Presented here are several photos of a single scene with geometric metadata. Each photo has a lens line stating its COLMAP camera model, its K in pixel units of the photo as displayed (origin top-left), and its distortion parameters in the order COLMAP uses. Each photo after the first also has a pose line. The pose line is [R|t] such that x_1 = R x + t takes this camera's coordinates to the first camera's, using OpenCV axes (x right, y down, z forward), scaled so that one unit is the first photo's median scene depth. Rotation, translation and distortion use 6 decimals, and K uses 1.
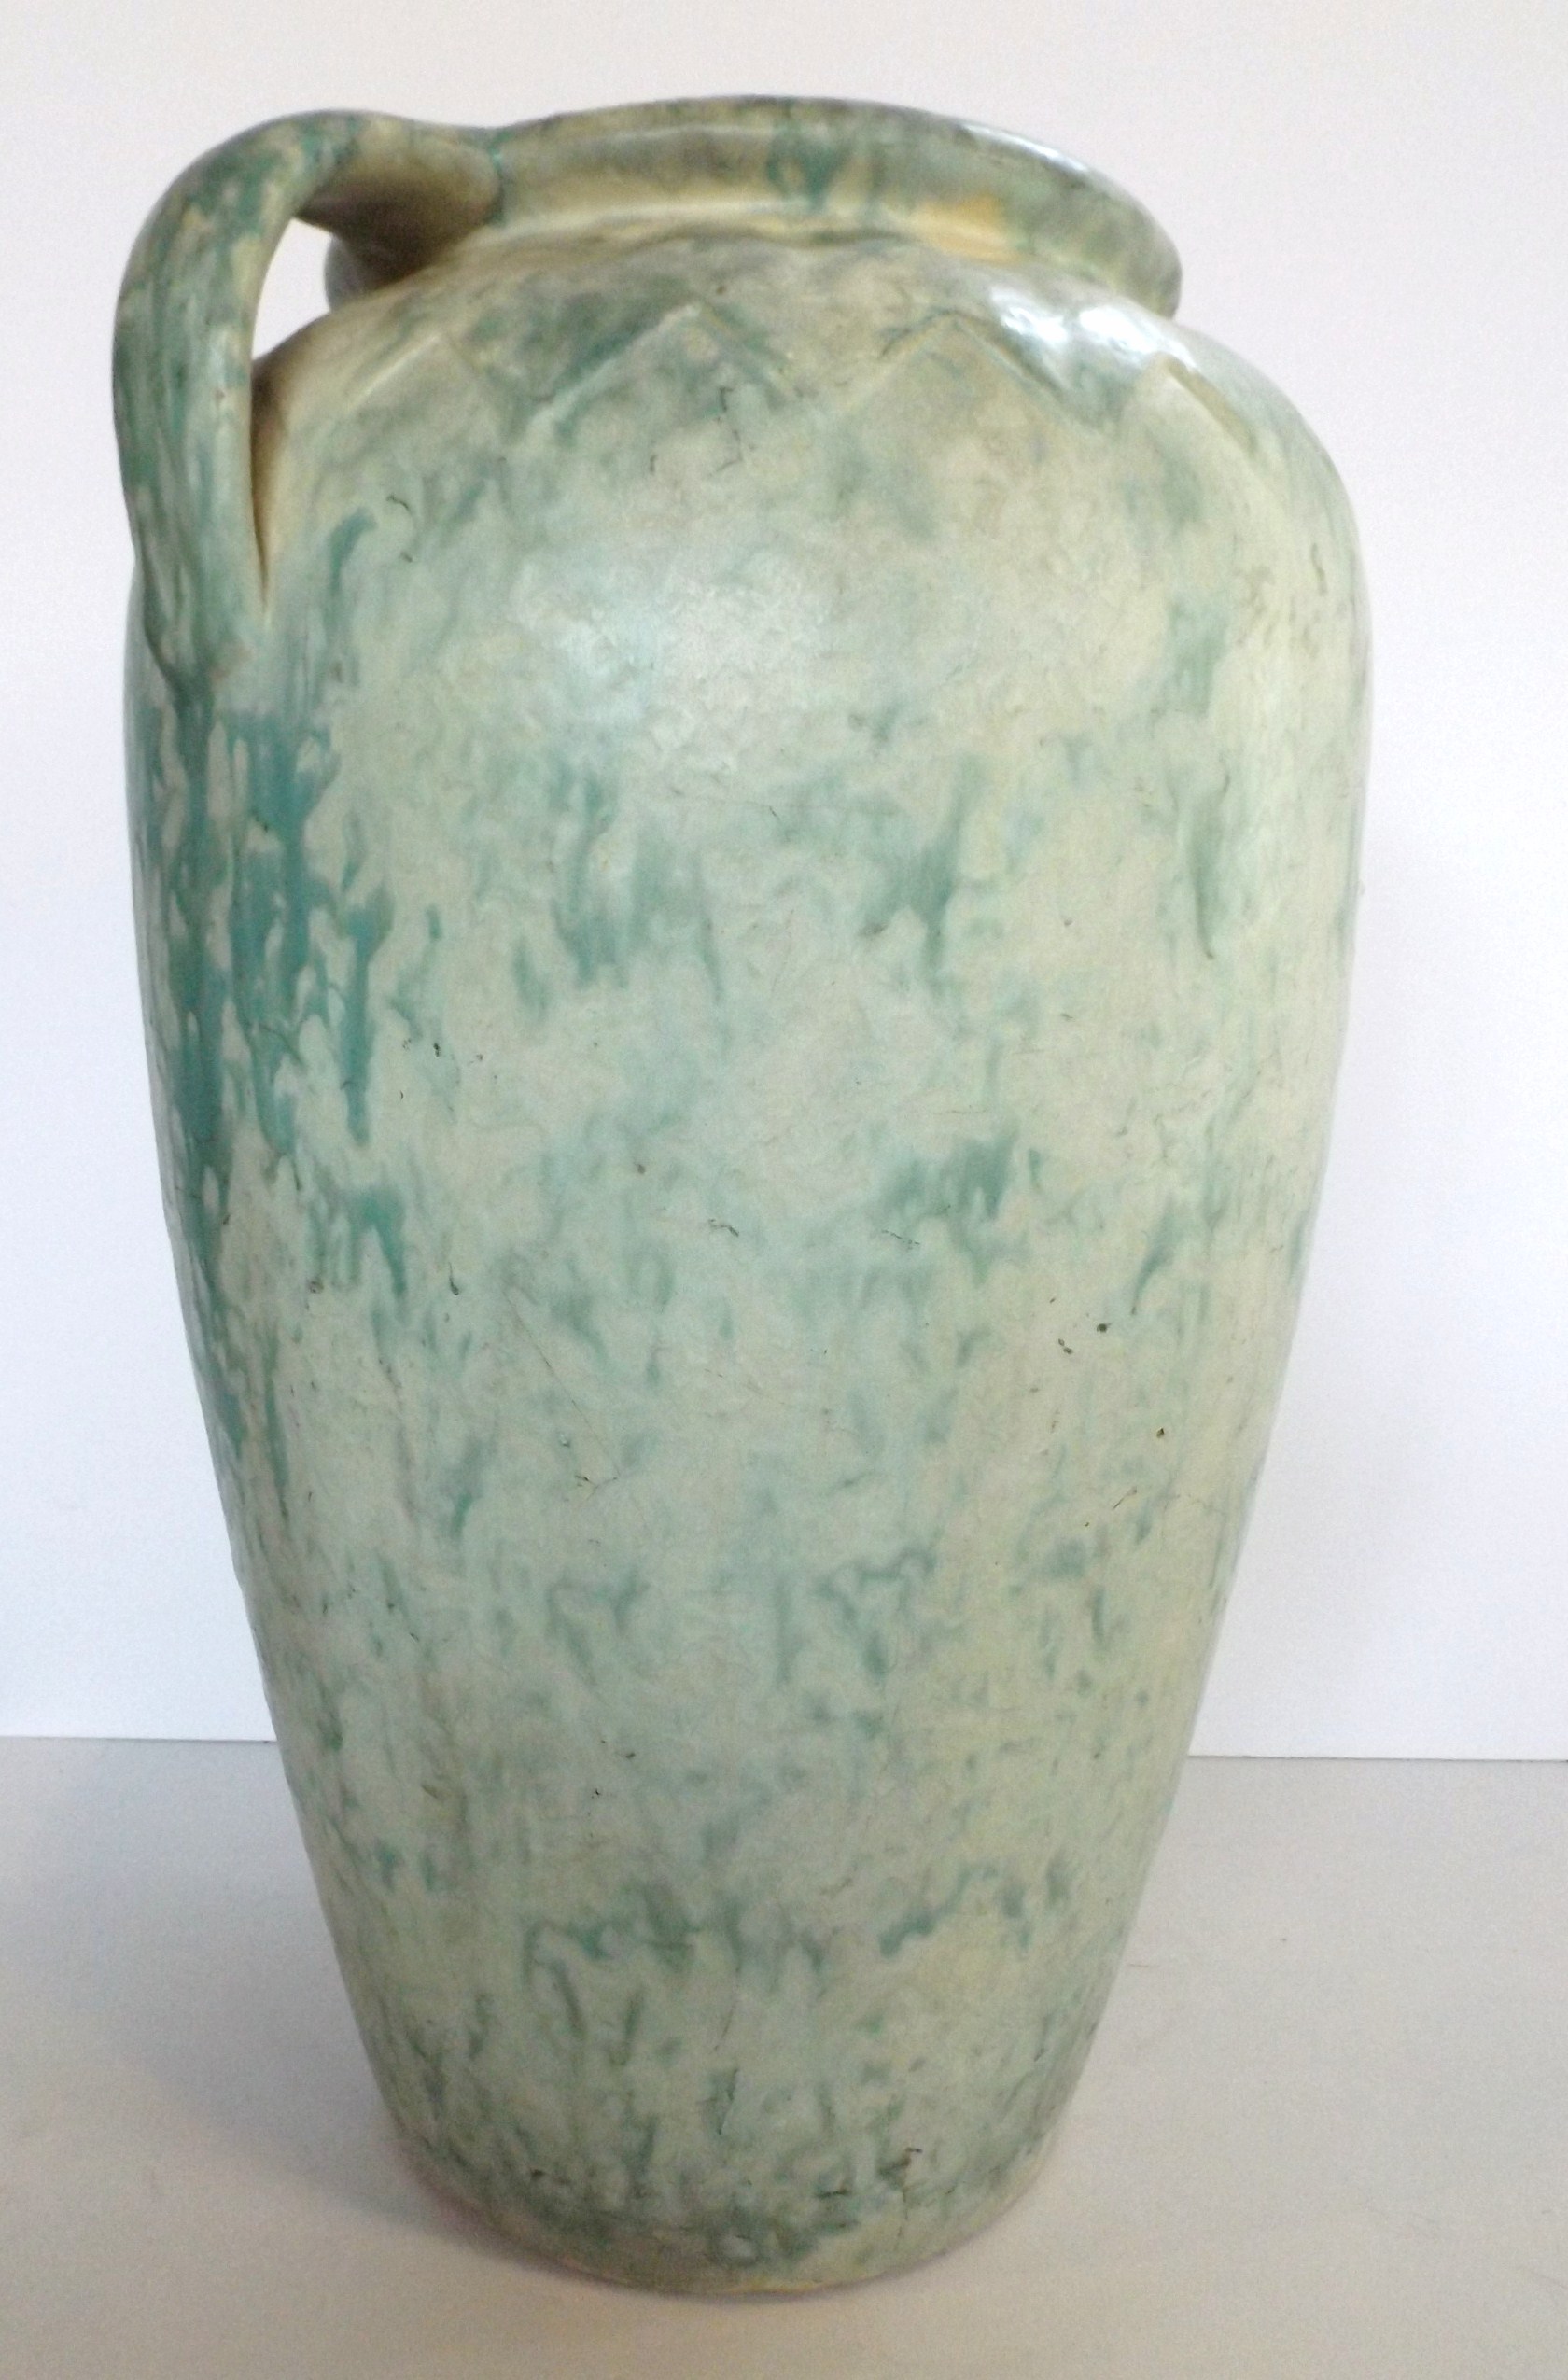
lens RADIAL K [[1769.0, 0, 712.6], [0, 1769.0, 1244.9], [0, 0, 1]] dist [0.000543, -0.008732]
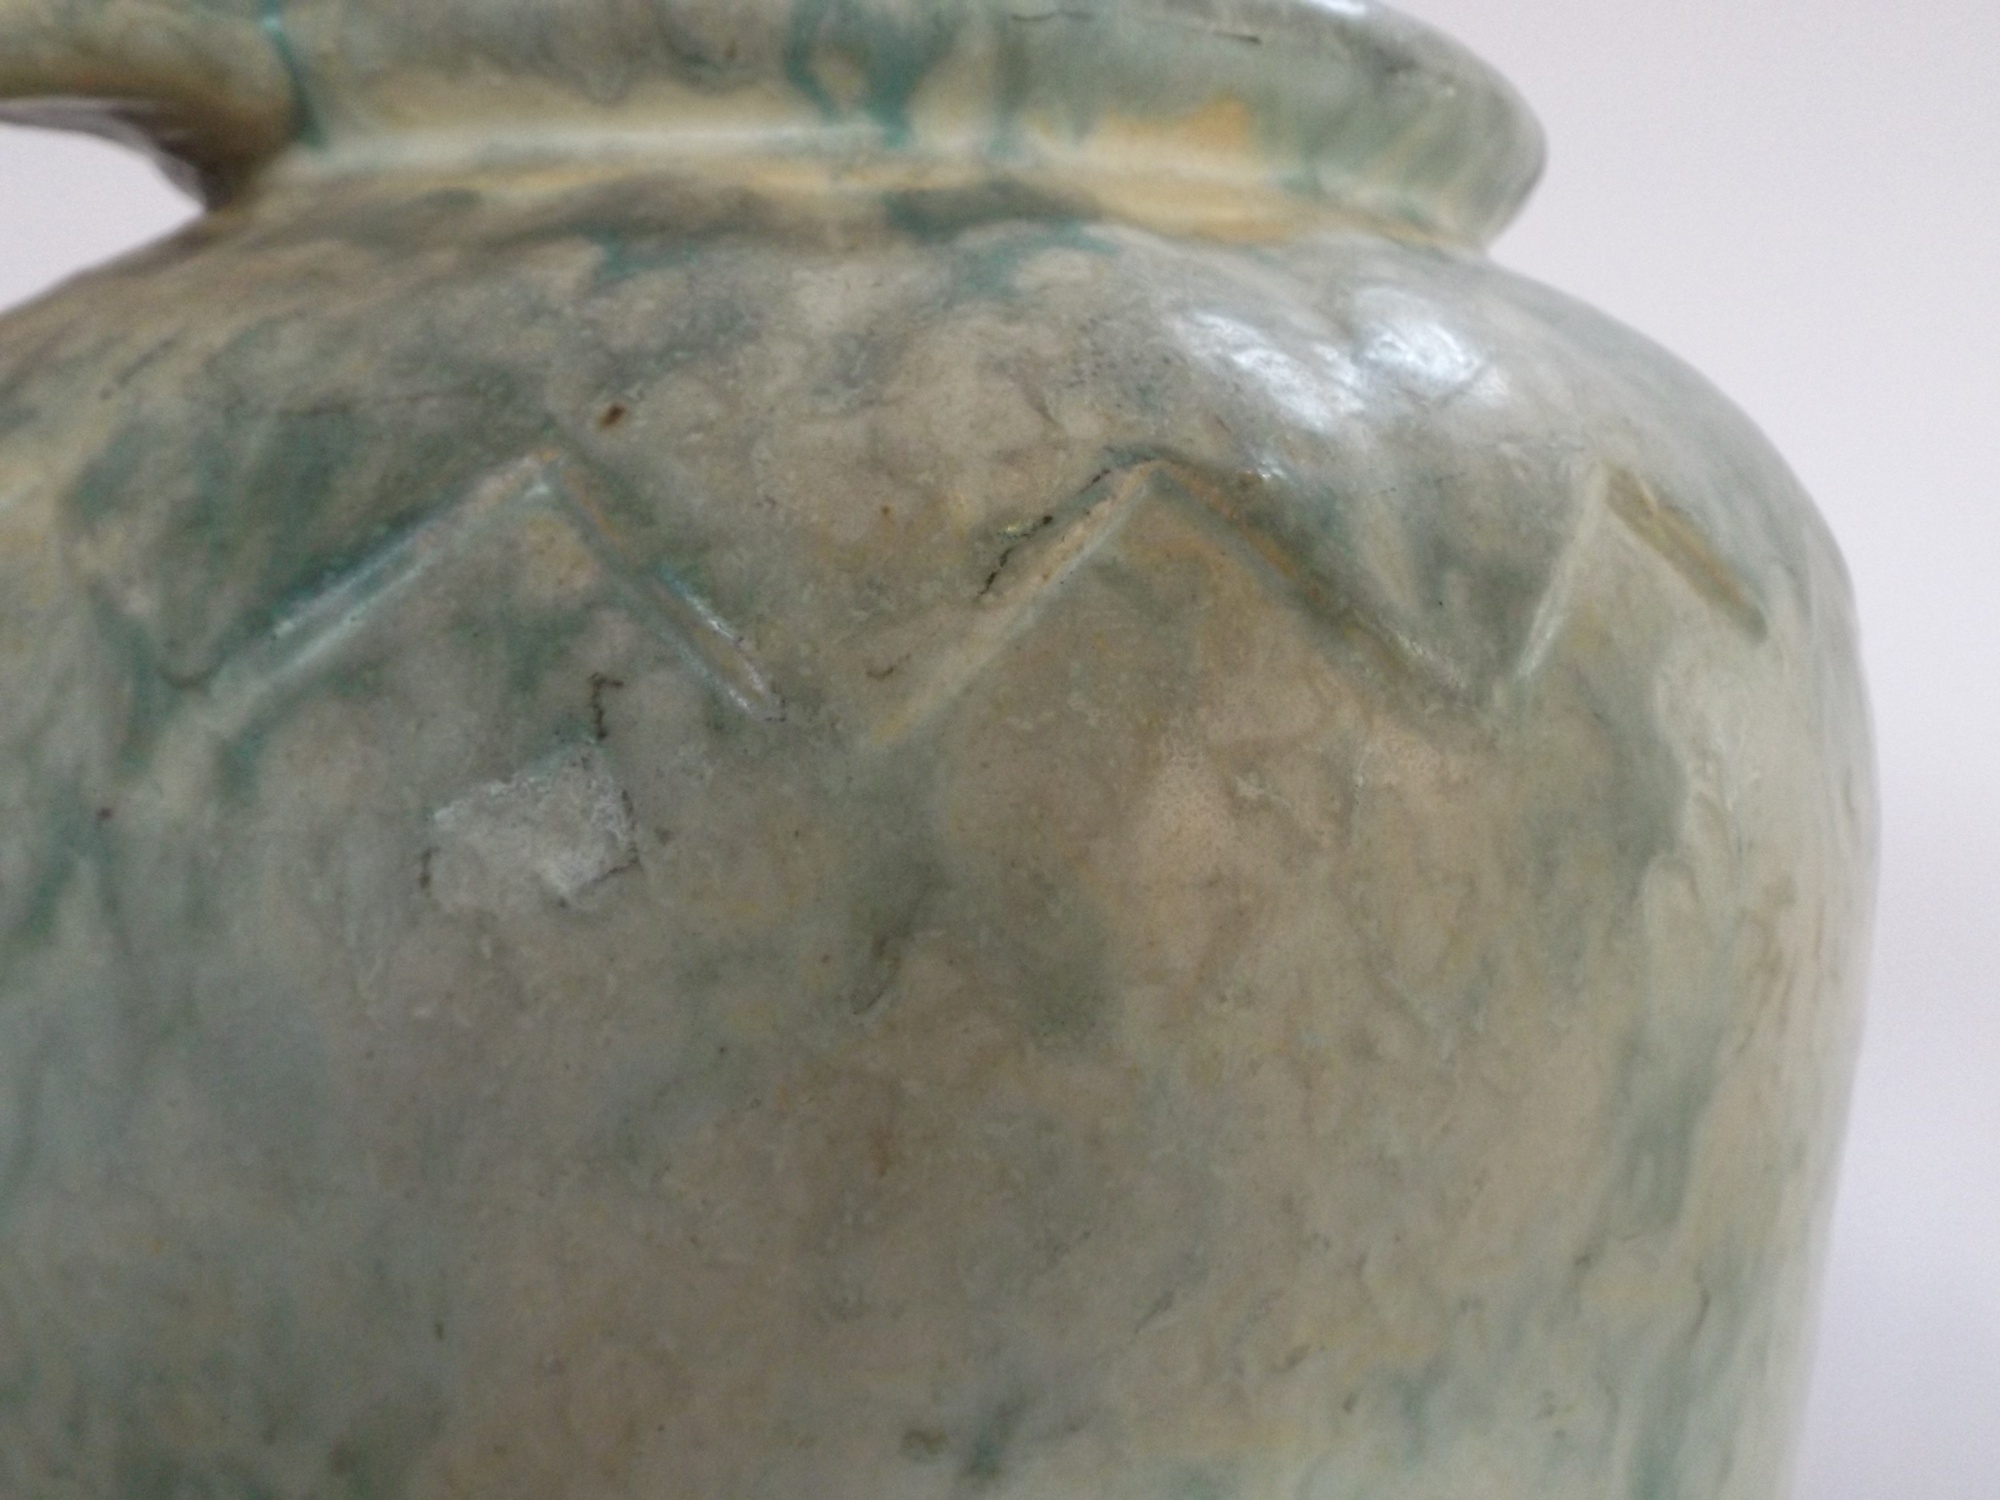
lens RADIAL K [[1426.4, 0, 999.1], [0, 1426.4, 760.6], [0, 0, 1]] dist [0.017734, -0.023103]
pose [[1.000000, 0.000161, -0.000663, 0.097720], [-0.000141, 0.999565, 0.029506, -0.461968], [0.000667, -0.029506, 0.999564, 0.643506]]
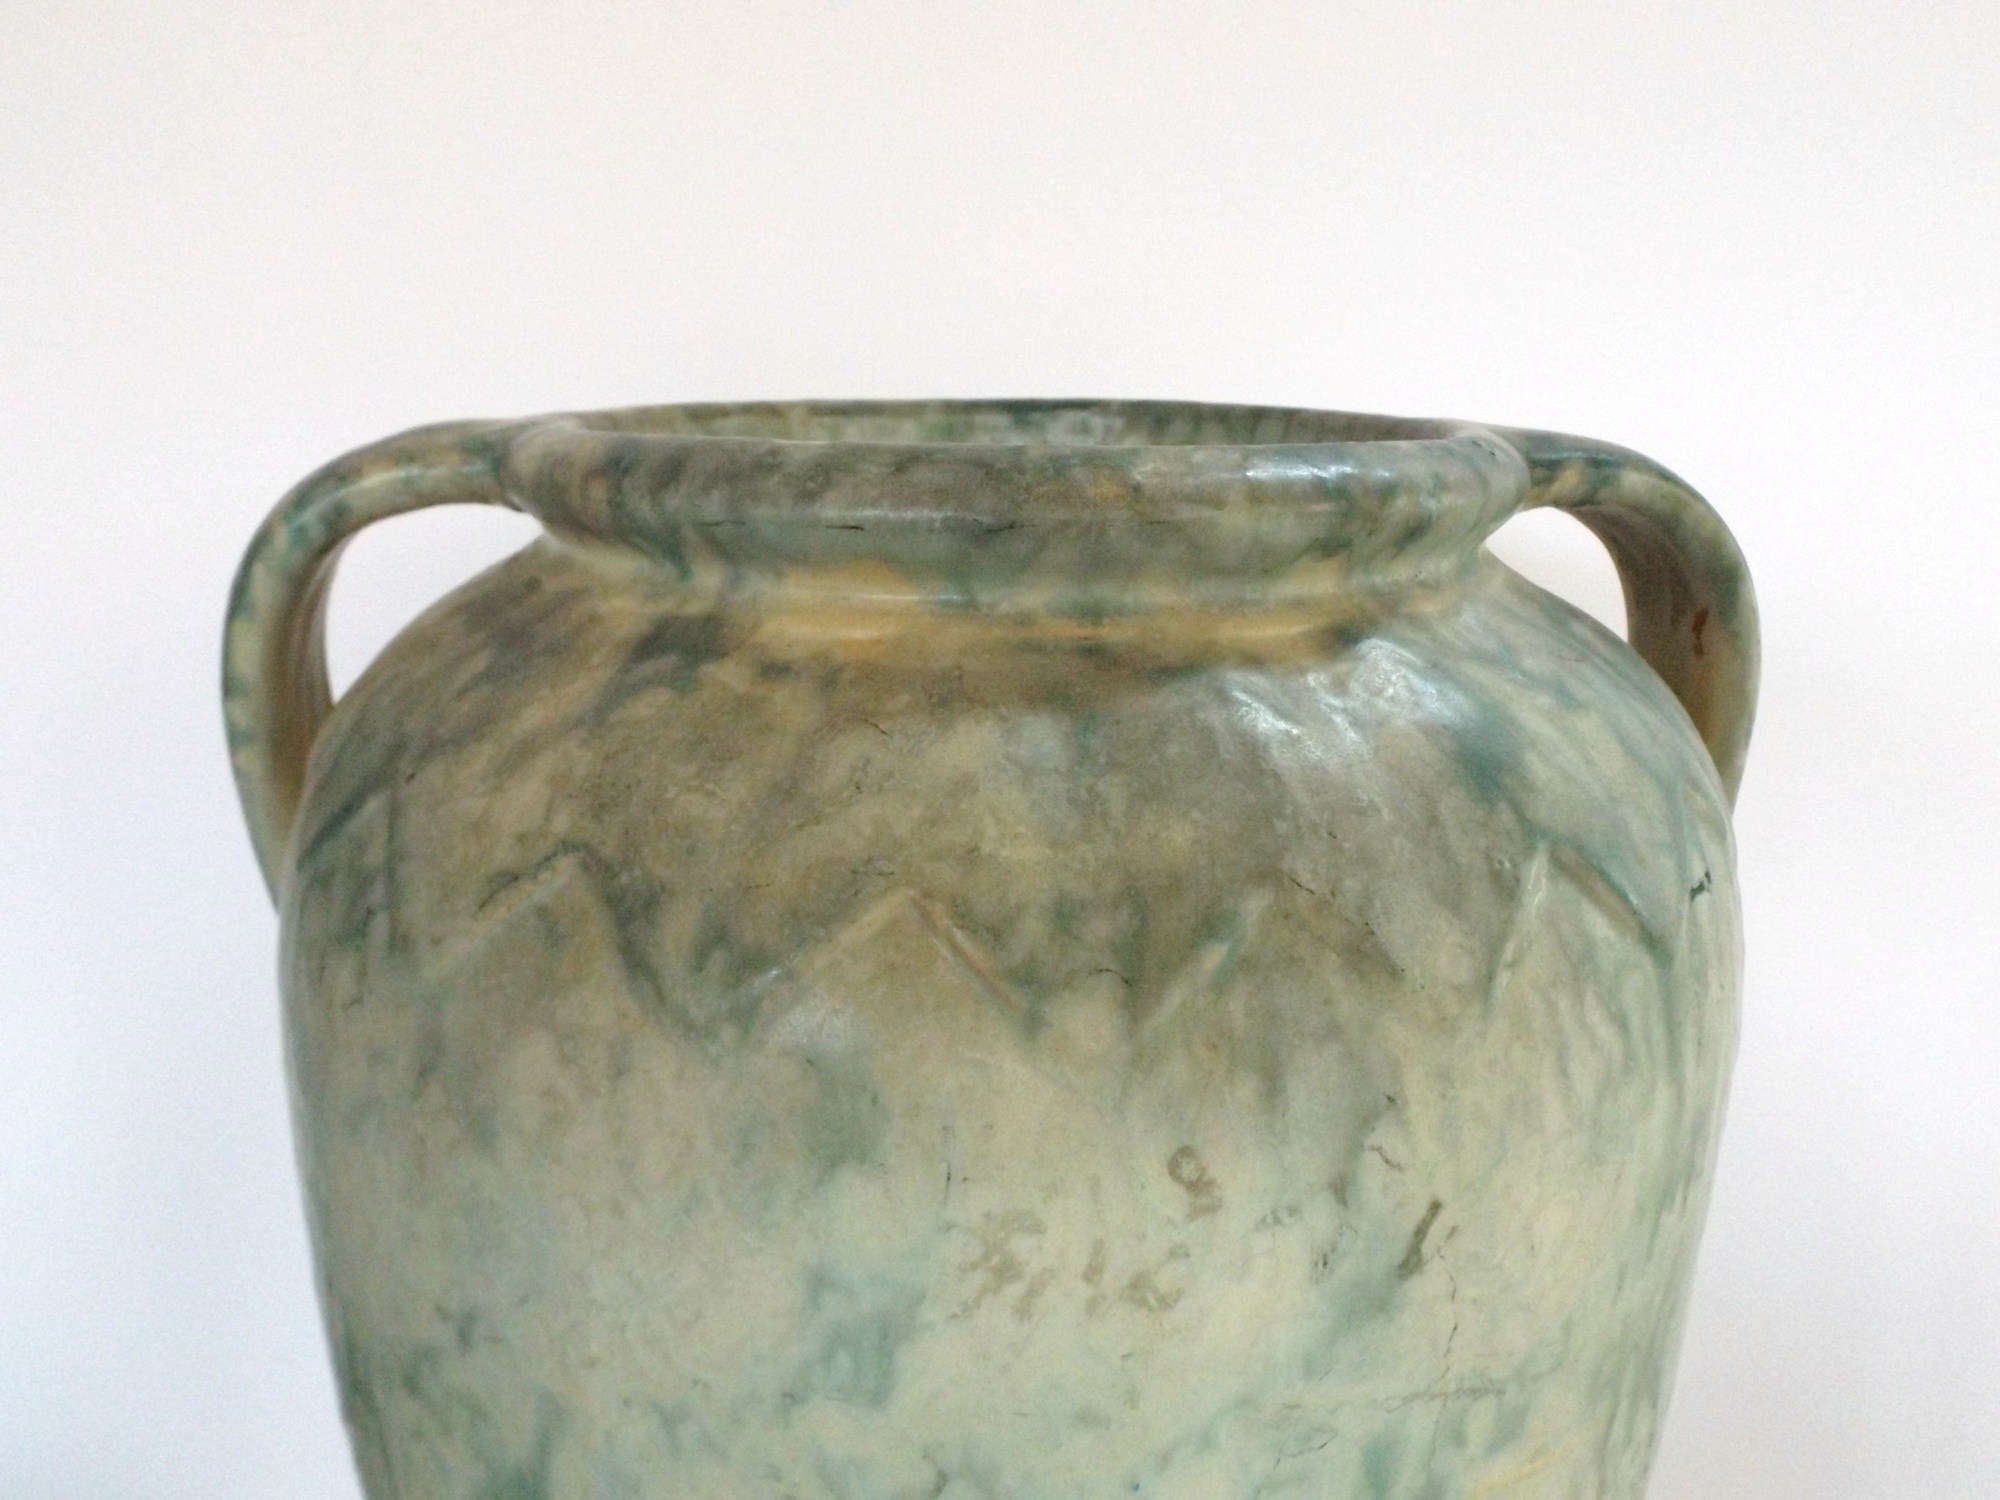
lens RADIAL K [[1426.4, 0, 993.0], [0, 1426.4, 801.6], [0, 0, 1]] dist [0.017734, -0.023103]
pose [[0.762057, 0.189382, -0.619196, 0.653790], [-0.111779, 0.980392, 0.162285, -0.668450], [0.637789, -0.054457, 0.768283, 0.636840]]
